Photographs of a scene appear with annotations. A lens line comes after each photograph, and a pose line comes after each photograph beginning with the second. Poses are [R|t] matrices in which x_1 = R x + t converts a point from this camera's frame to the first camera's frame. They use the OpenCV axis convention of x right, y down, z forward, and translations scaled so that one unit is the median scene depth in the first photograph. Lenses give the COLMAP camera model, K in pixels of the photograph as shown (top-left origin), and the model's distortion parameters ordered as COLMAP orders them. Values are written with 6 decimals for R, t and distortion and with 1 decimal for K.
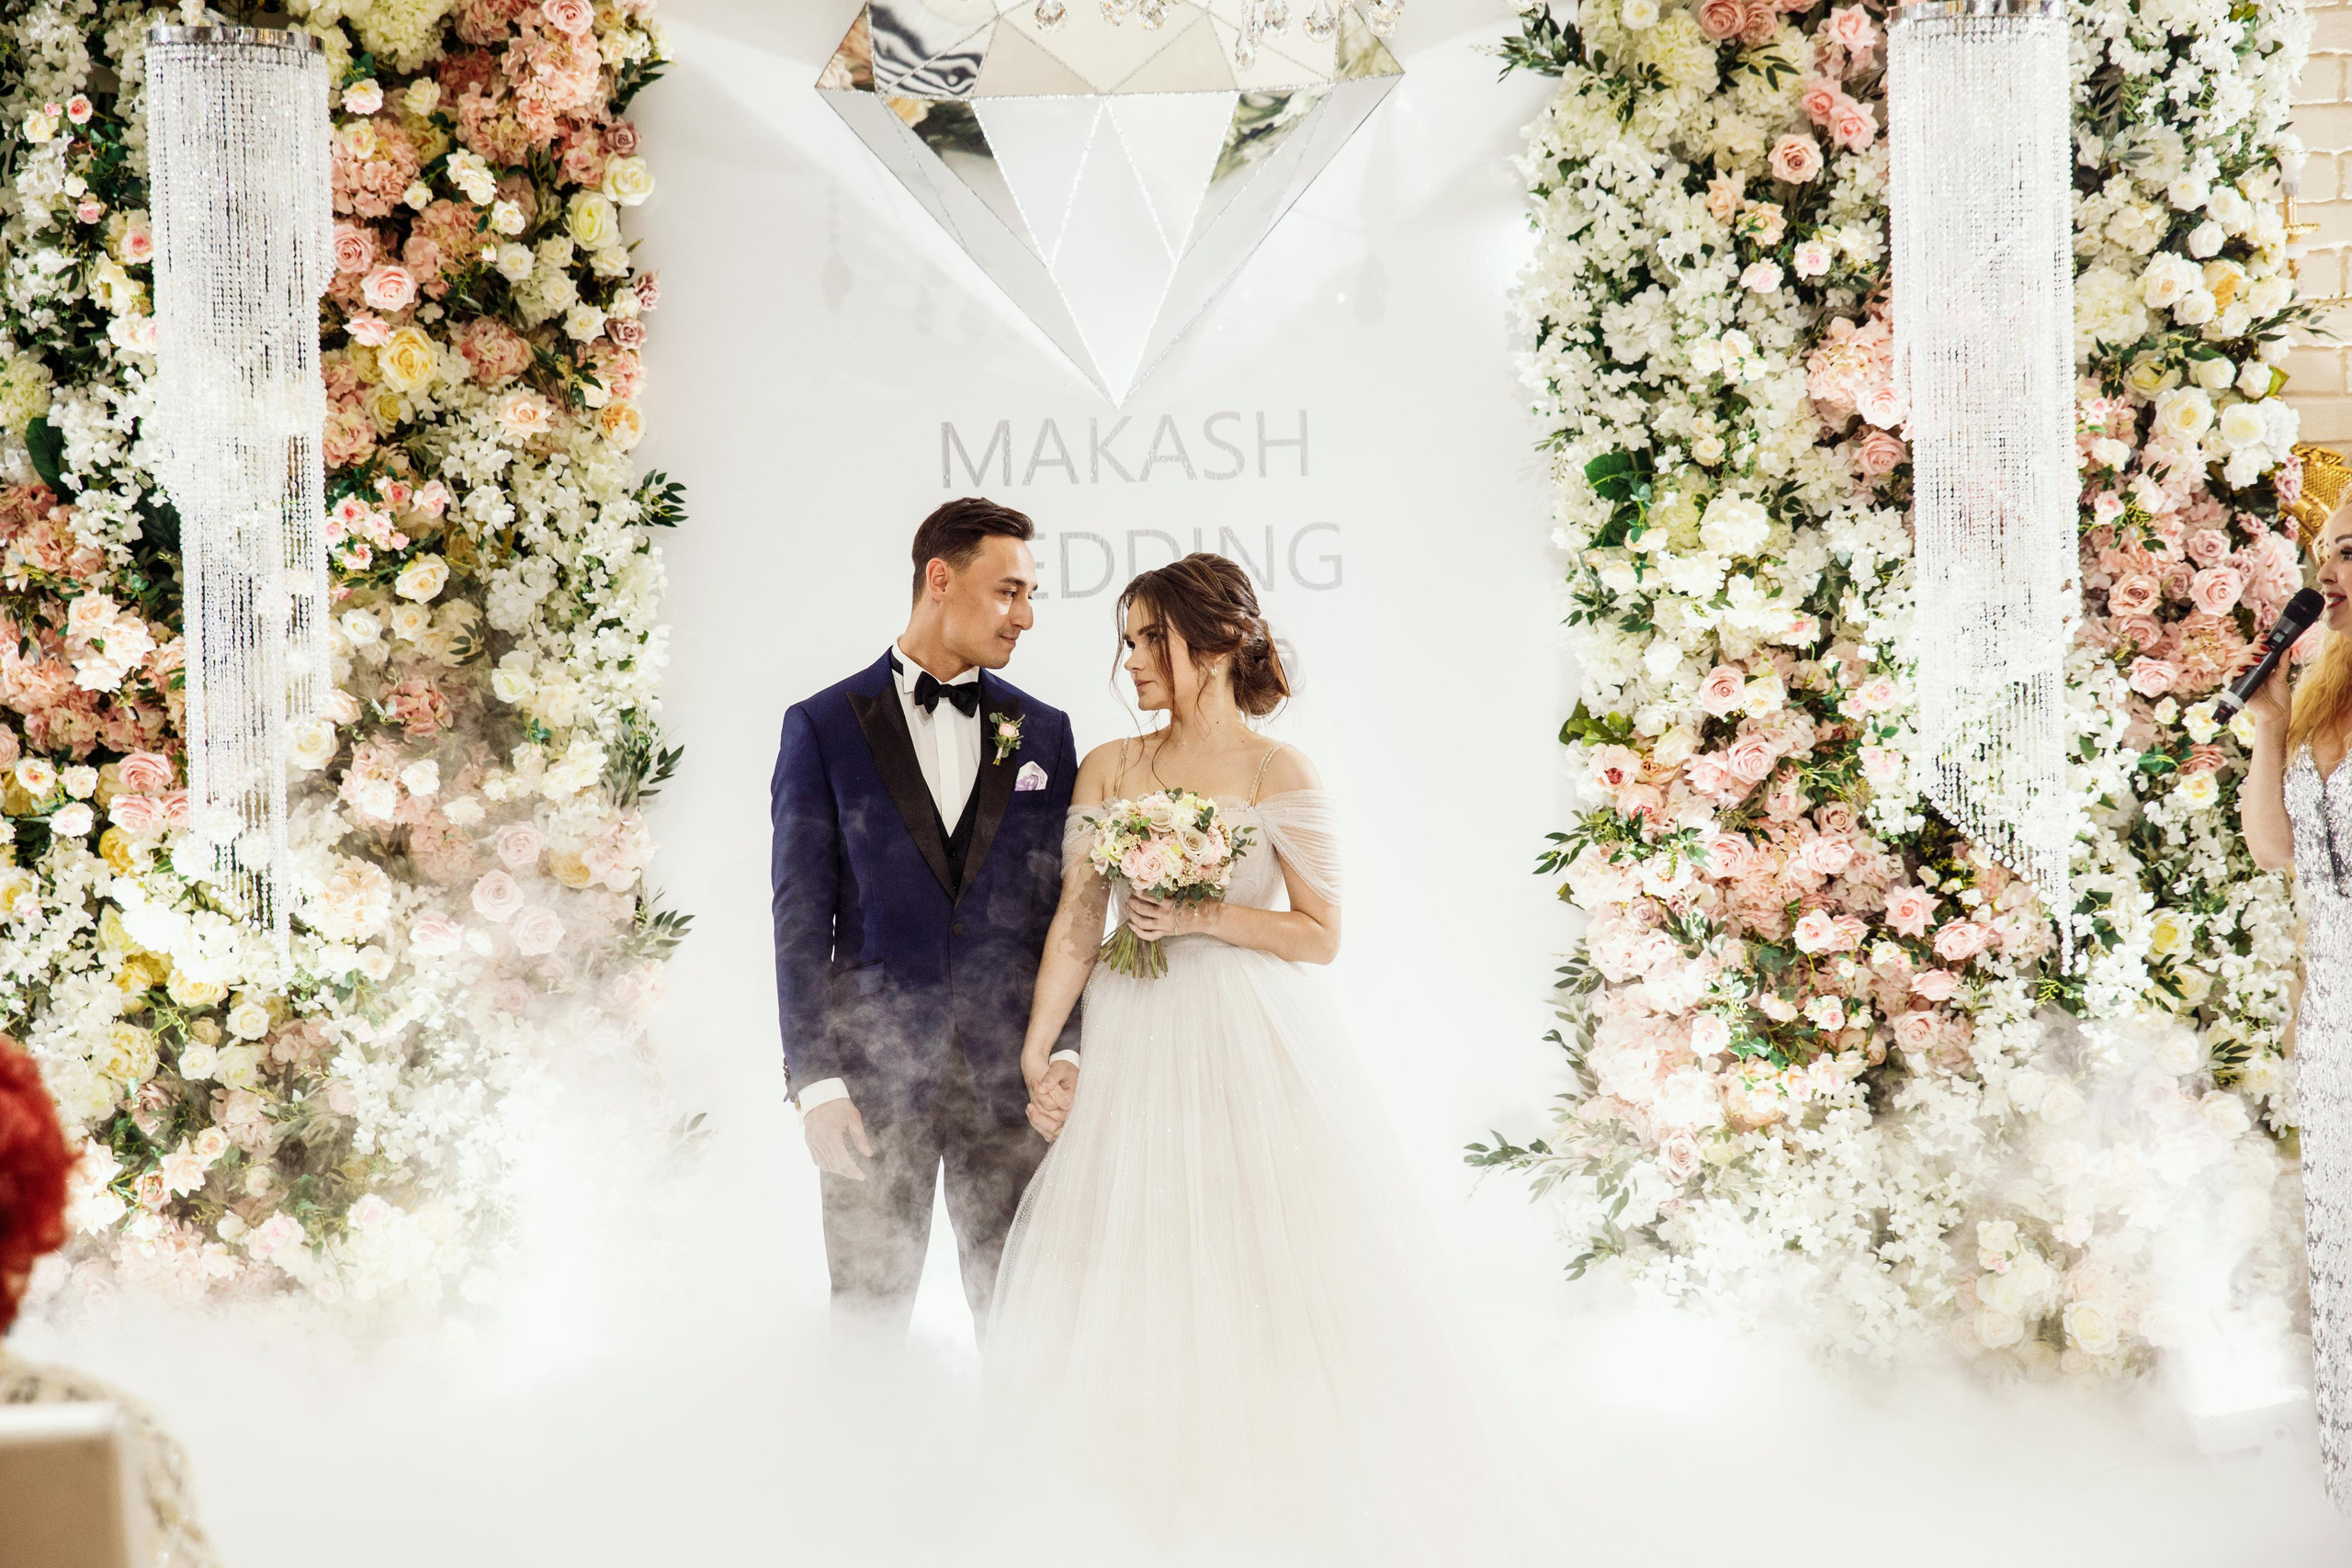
lens RADIAL K [[4503.8, 0, 1160.7], [0, 4503.8, 785.3], [0, 0, 1]] dist [0.240559, 0.000000]
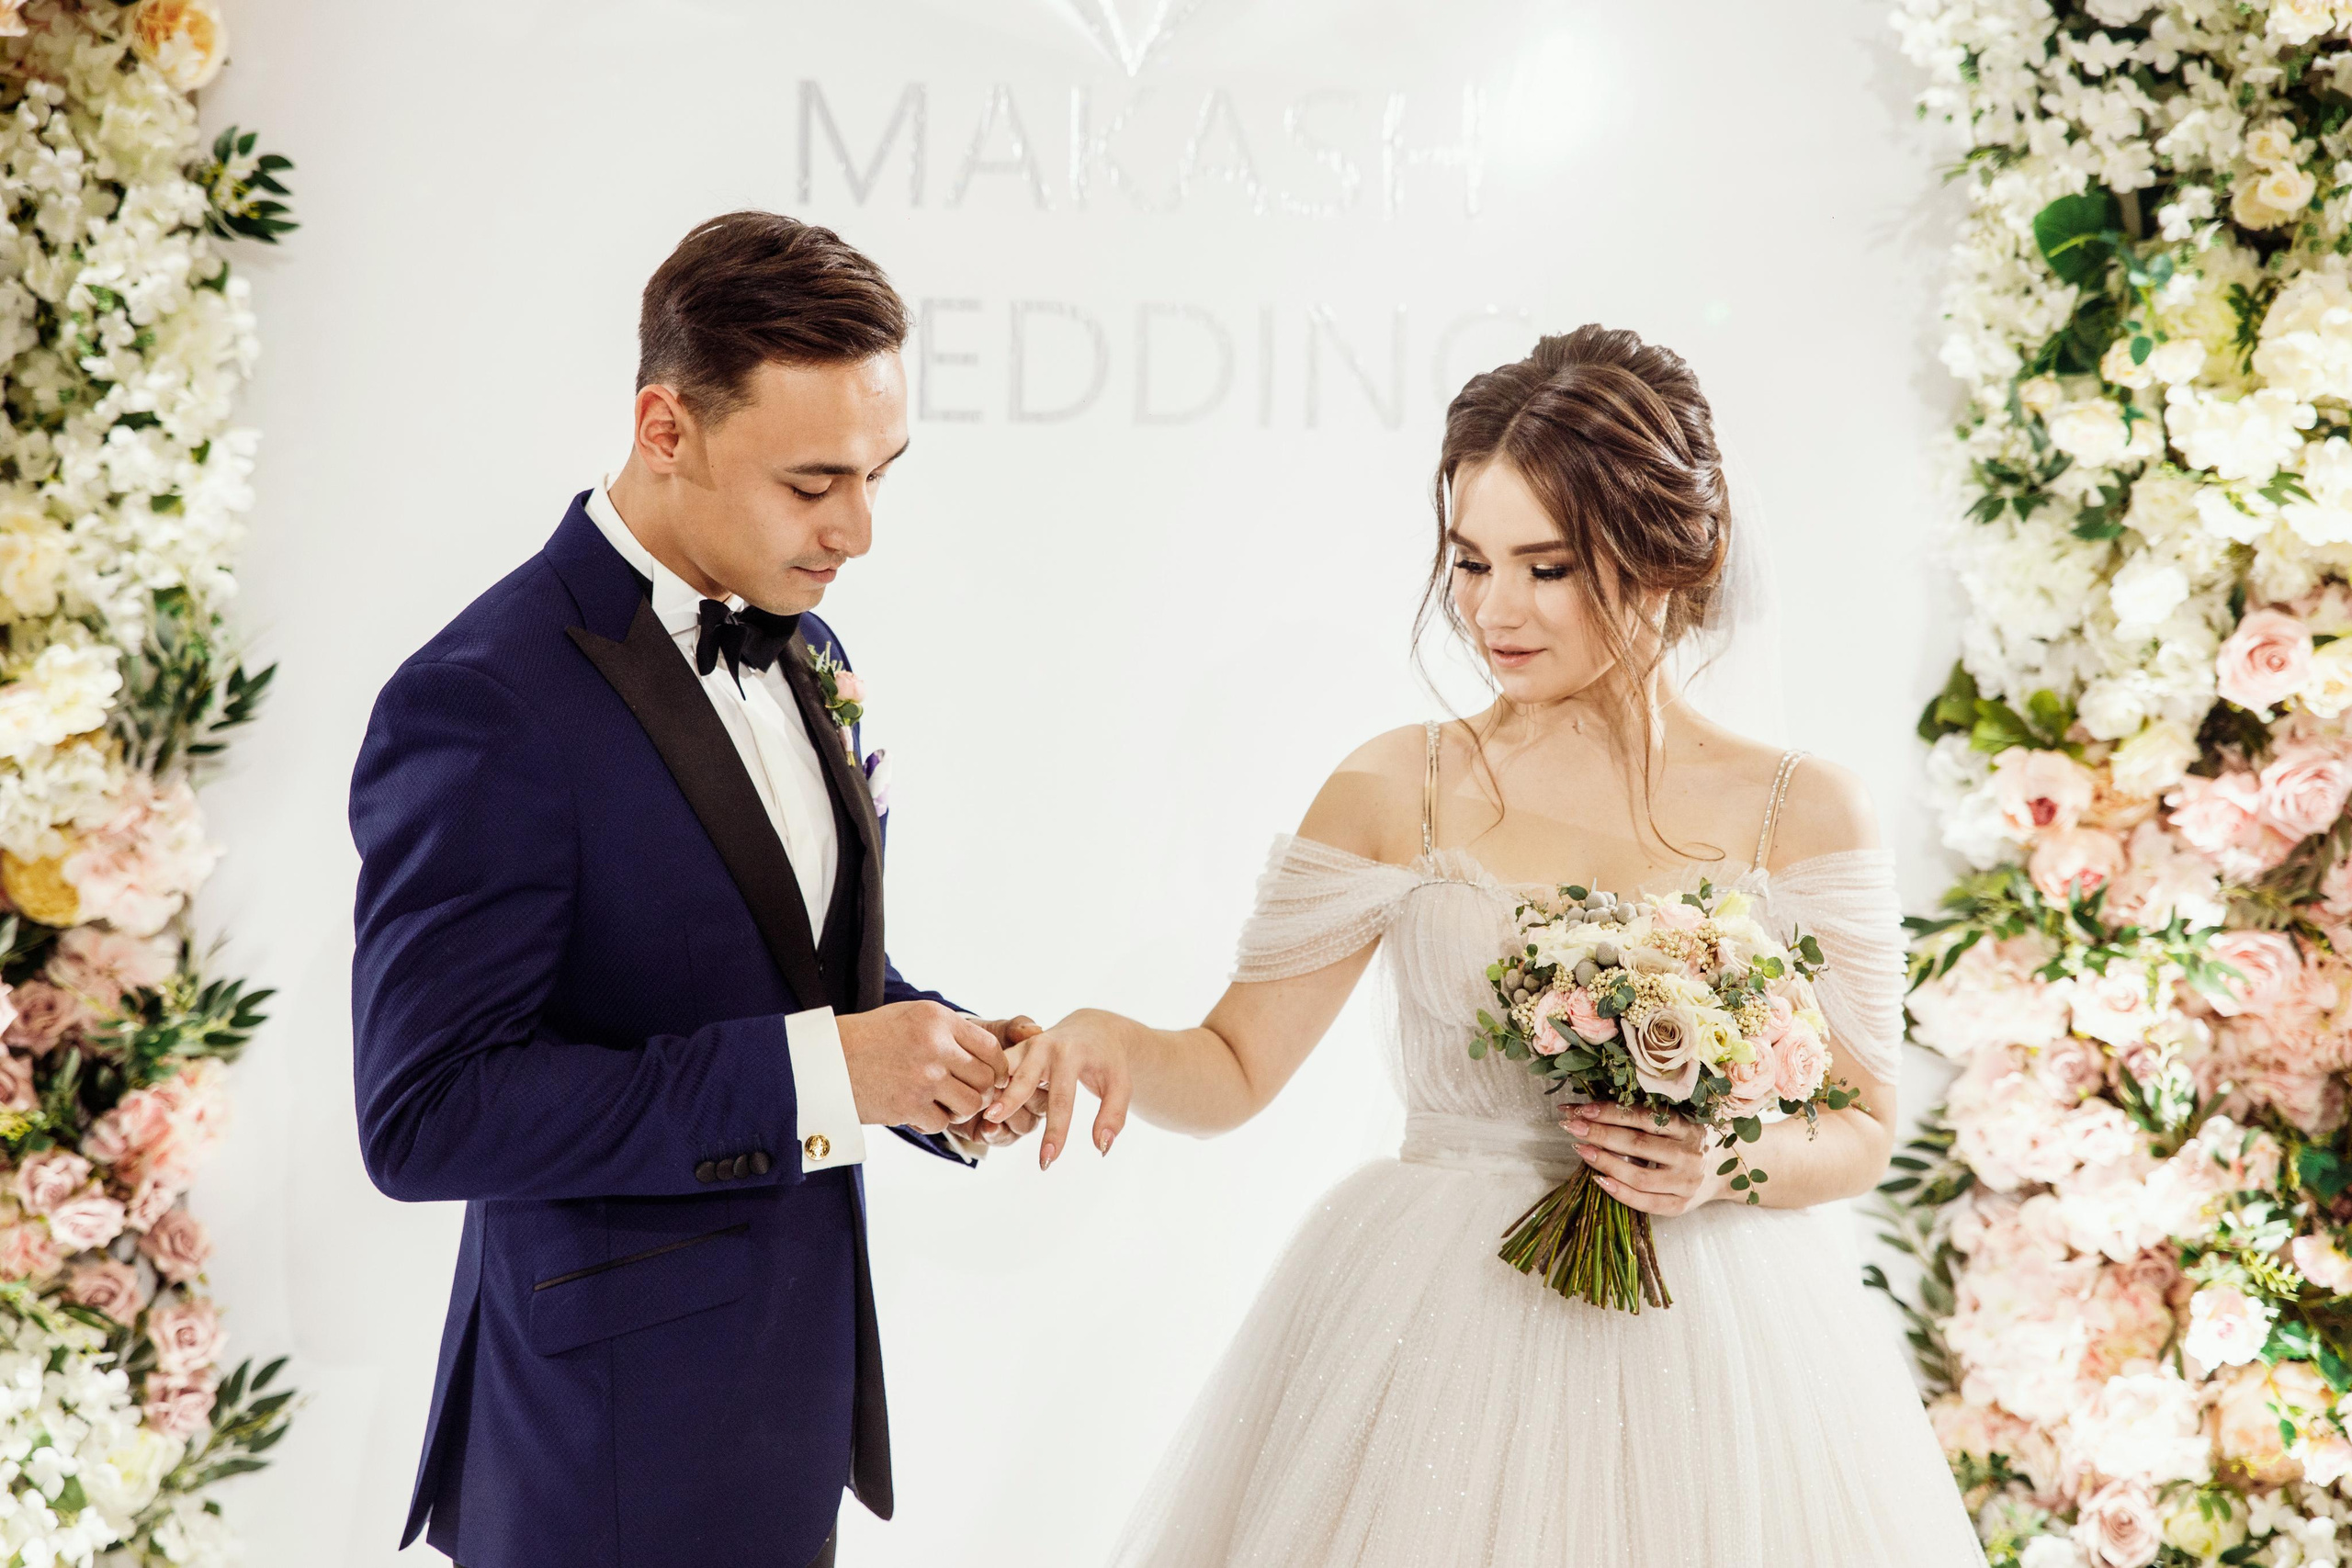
lens RADIAL K [[4503.8, 0, 1207.5], [0, 4503.8, 802.0], [0, 0, 1]] dist [0.240559, 0.000000]
pose [[0.998020, 0.049749, 0.038487, -0.017314], [-0.050895, 0.998271, 0.029402, -0.013867], [-0.036958, -0.031303, 0.998826, 0.472934]]
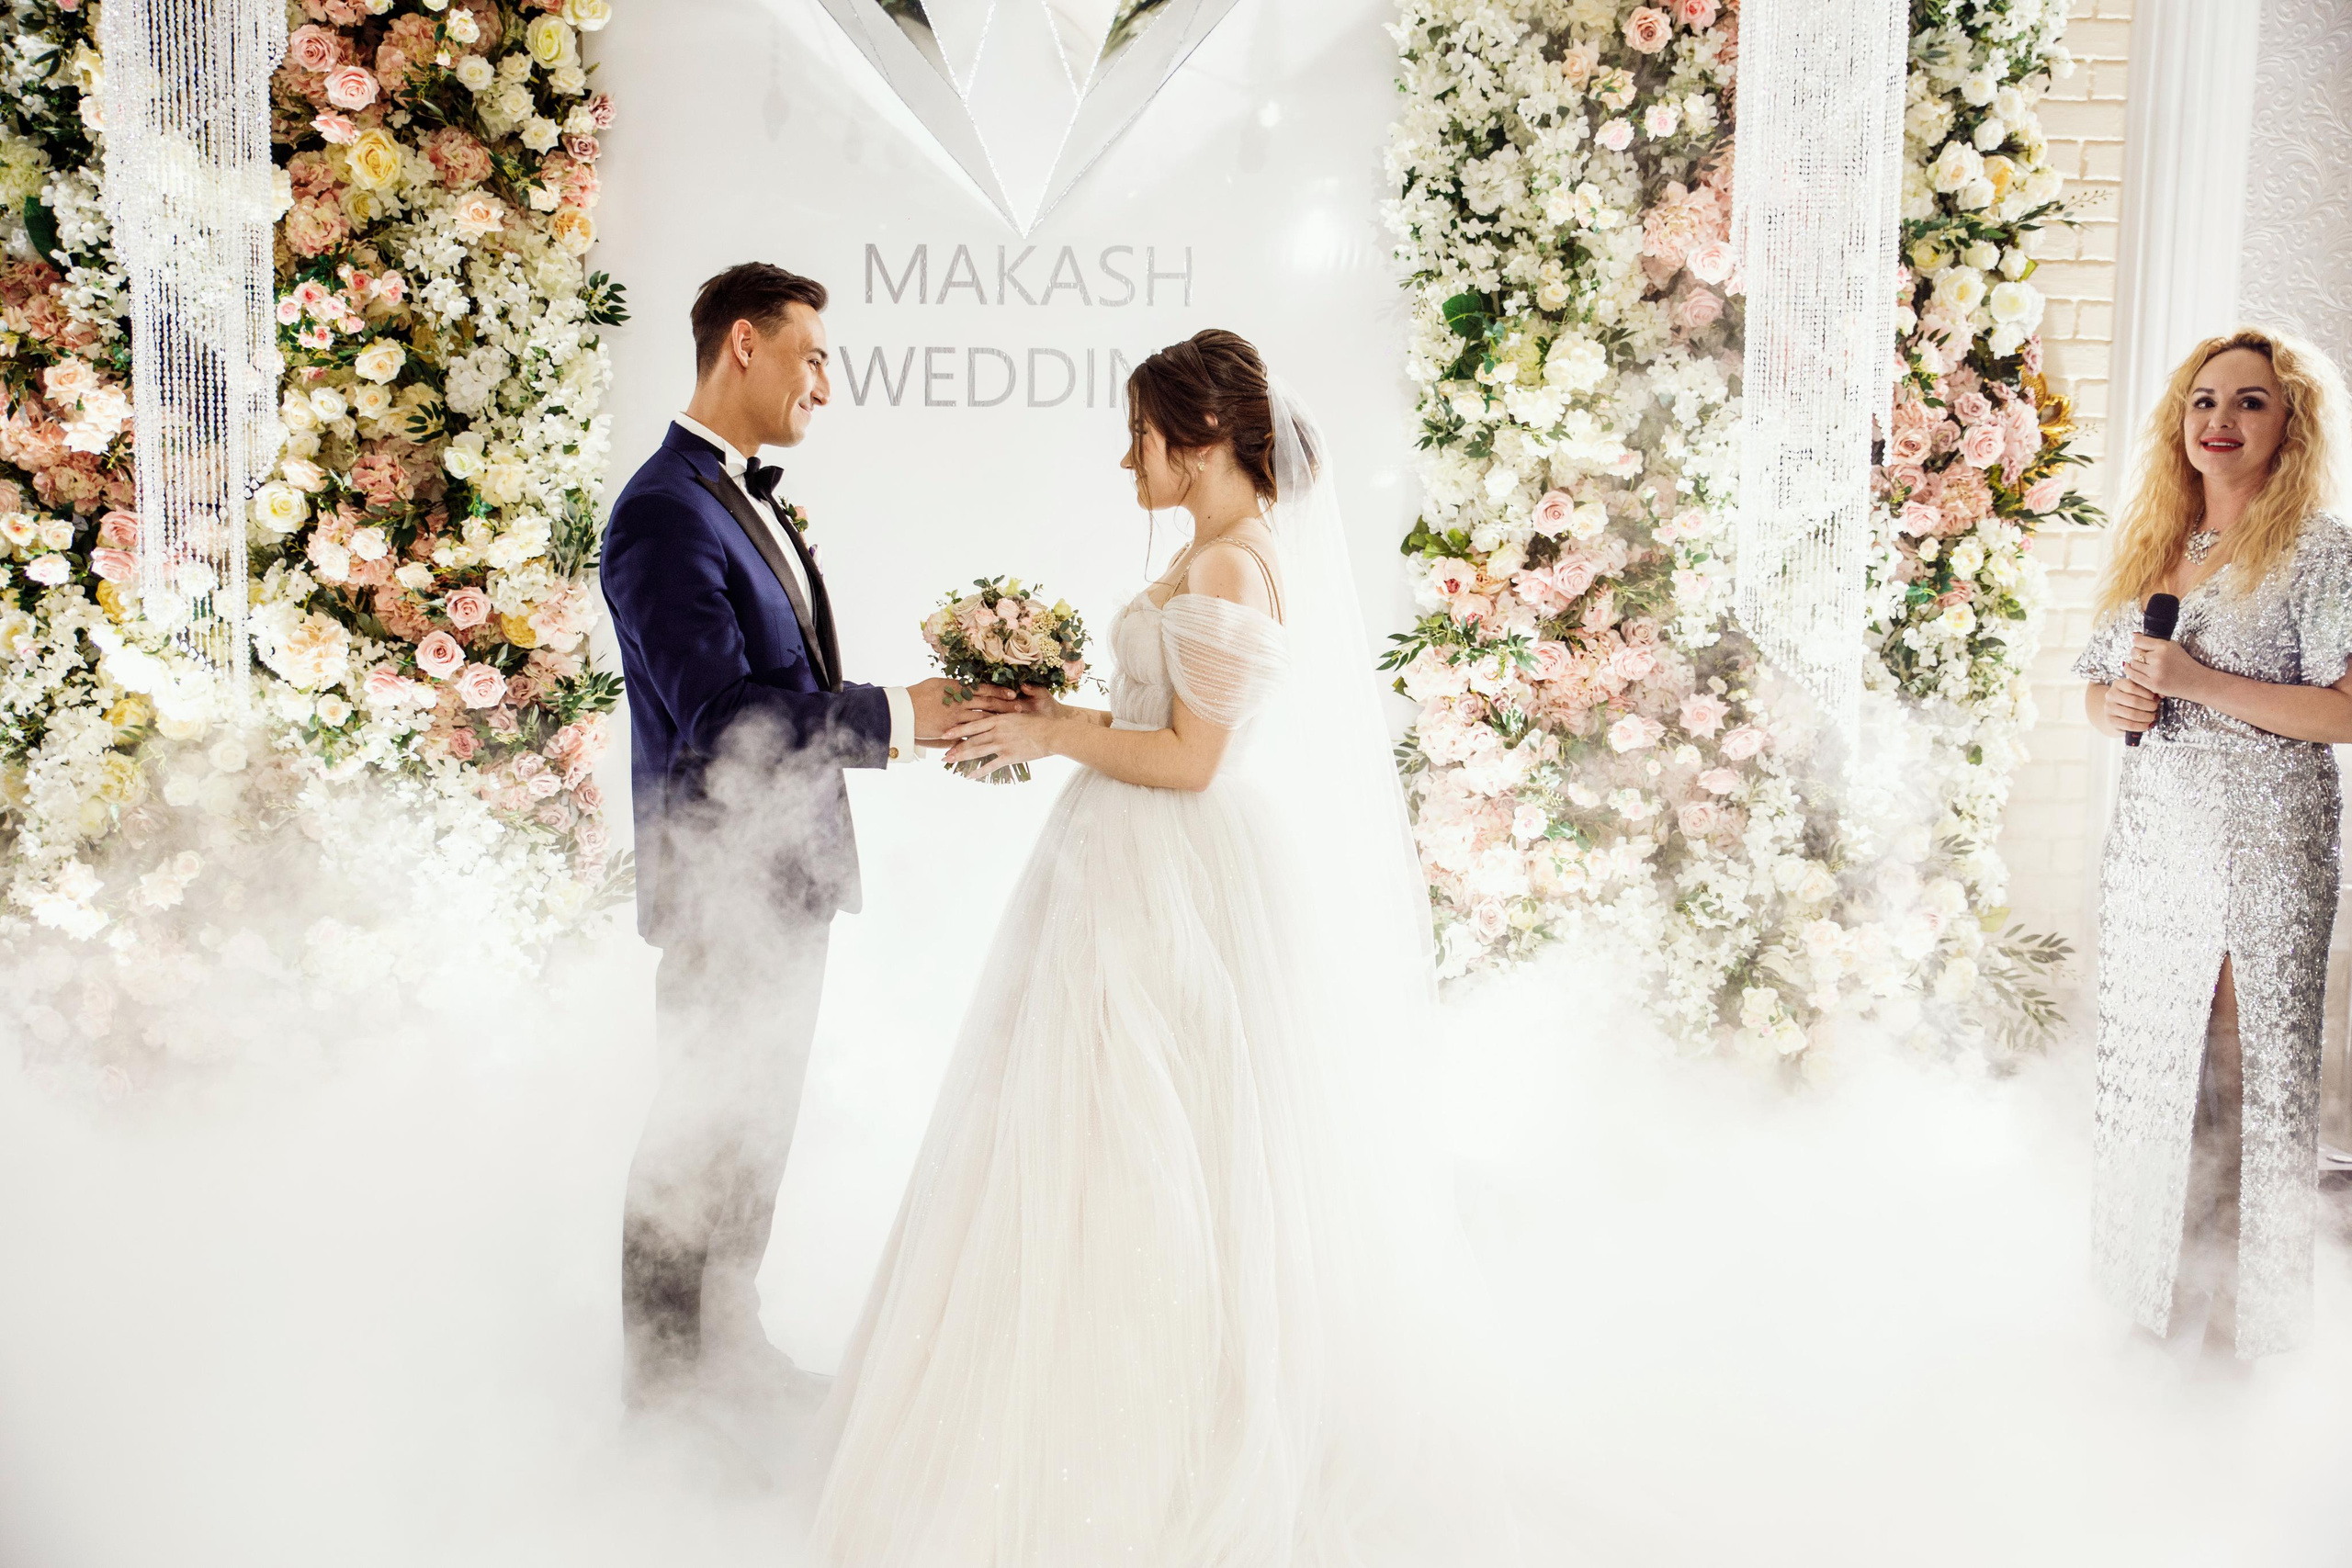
lens RADIAL K [[2315.7, 0, 1185.9], [0, 2315.7, 781.4], [0, 0, 1]] dist [-0.008630, 0.000000]
pose [[0.998236, 0.037242, 0.046234, 0.009245], [-0.041465, 0.994708, 0.094007, -0.005159], [-0.042488, -0.095758, 0.994497, 0.423868]]
